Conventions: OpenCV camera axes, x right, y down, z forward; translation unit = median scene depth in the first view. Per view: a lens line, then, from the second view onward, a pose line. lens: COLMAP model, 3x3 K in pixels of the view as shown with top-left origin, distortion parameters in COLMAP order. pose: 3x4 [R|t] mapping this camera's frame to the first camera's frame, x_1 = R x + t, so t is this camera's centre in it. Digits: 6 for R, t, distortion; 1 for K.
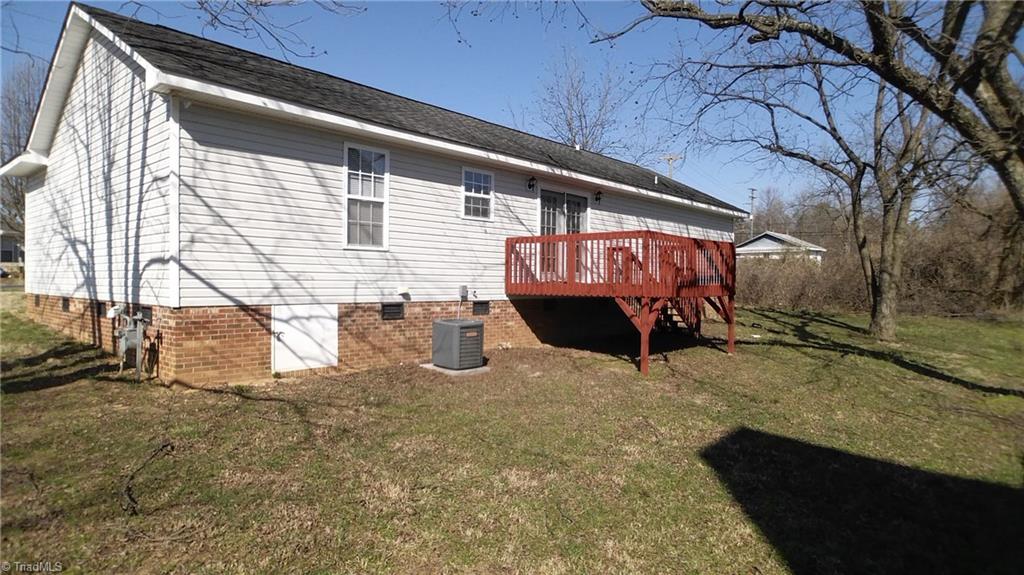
lens RADIAL K [[609.5, 0, 512.0], [0, 609.5, 287.5], [0, 0, 1]] dist [-0.002201, 0.001799]
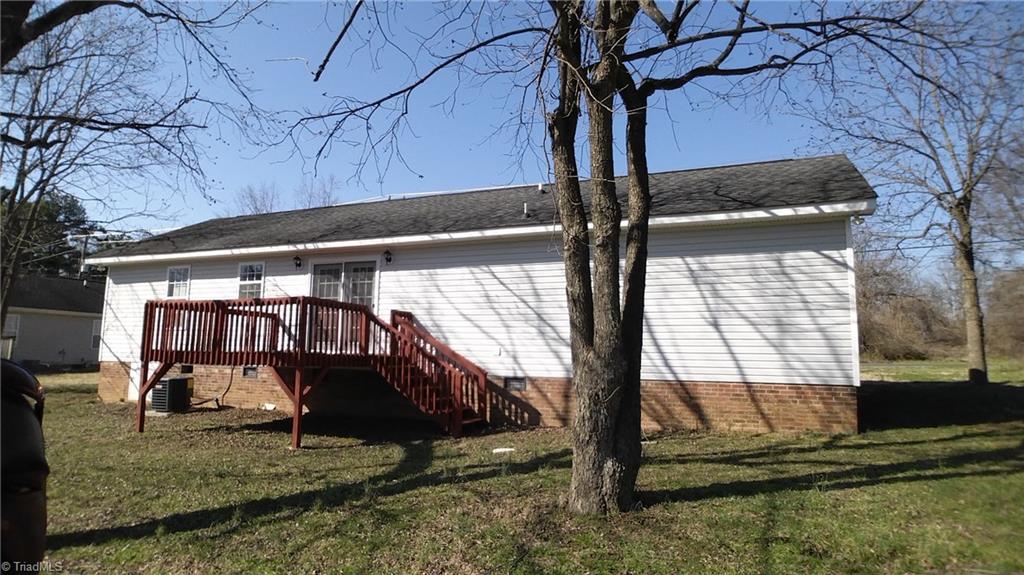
lens RADIAL K [[609.5, 0, 512.0], [0, 609.5, 287.5], [0, 0, 1]] dist [-0.002201, 0.001799]
pose [[0.338924, -0.109503, -0.934419, 1.282550], [-0.018567, 0.992231, -0.123013, 0.007325], [0.940630, 0.059041, 0.334258, 1.053343]]
